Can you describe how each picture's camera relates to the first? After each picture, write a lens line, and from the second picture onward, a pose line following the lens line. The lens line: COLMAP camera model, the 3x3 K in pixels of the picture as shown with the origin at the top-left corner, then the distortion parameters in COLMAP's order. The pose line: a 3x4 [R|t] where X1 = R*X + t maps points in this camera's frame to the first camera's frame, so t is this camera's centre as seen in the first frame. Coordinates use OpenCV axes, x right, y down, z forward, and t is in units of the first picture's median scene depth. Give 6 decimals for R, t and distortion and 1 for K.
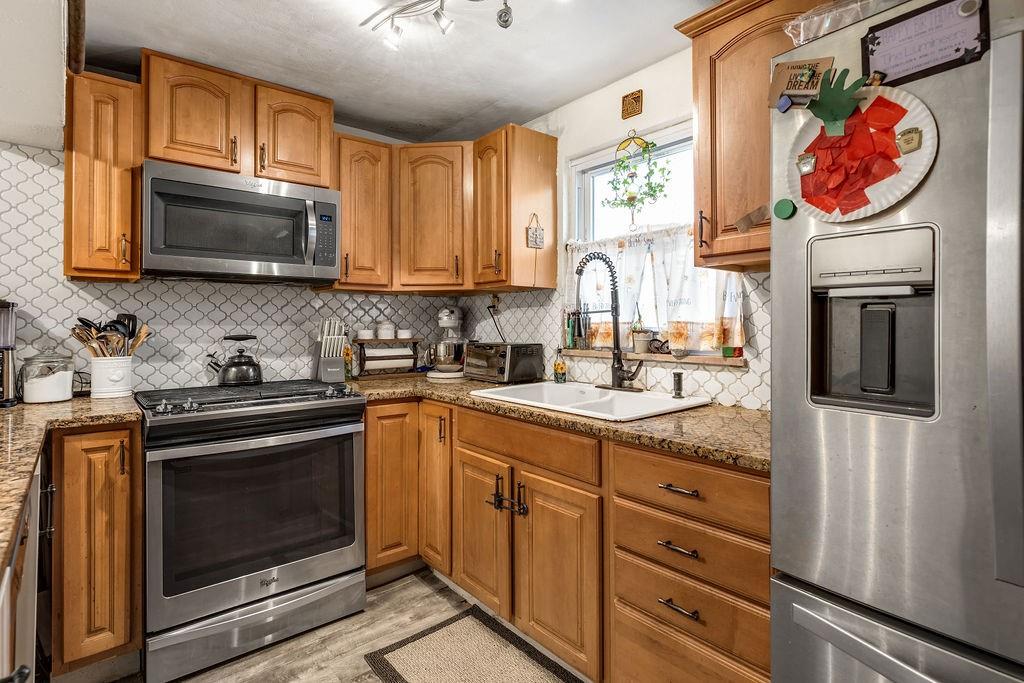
lens RADIAL K [[495.4, 0, 512.9], [0, 495.4, 332.7], [0, 0, 1]] dist [-0.003431, 0.000210]
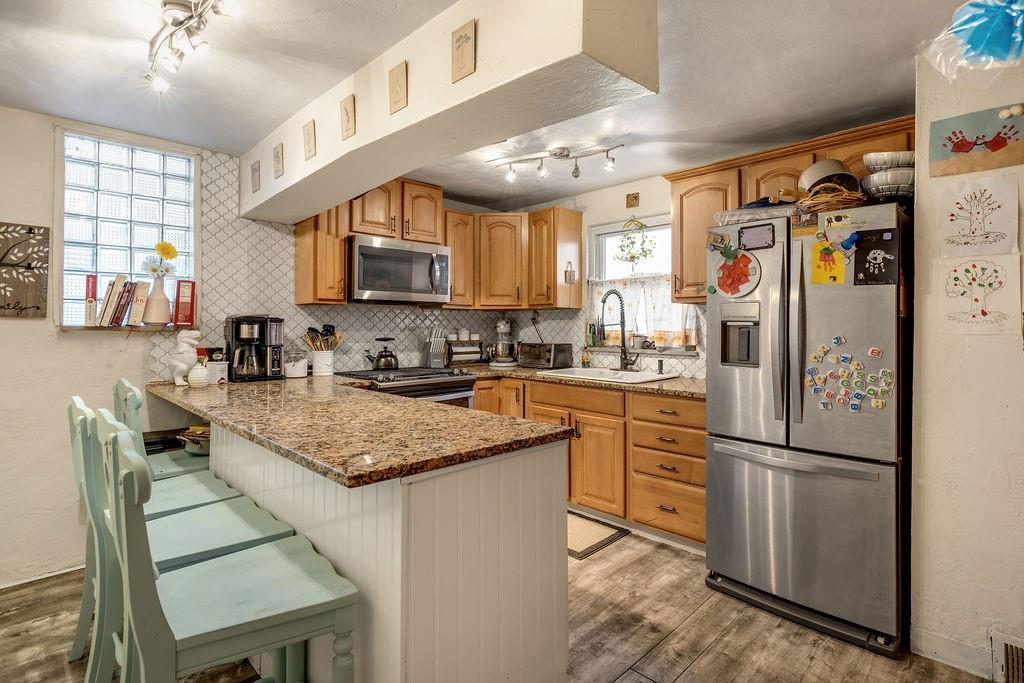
lens RADIAL K [[495.4, 0, 510.4], [0, 495.4, 337.1], [0, 0, 1]] dist [-0.003431, 0.000210]
pose [[0.997357, 0.002358, 0.072621, -0.293046], [-0.002796, 0.999978, 0.005935, -0.008382], [-0.072605, -0.006122, 0.997342, -0.643292]]
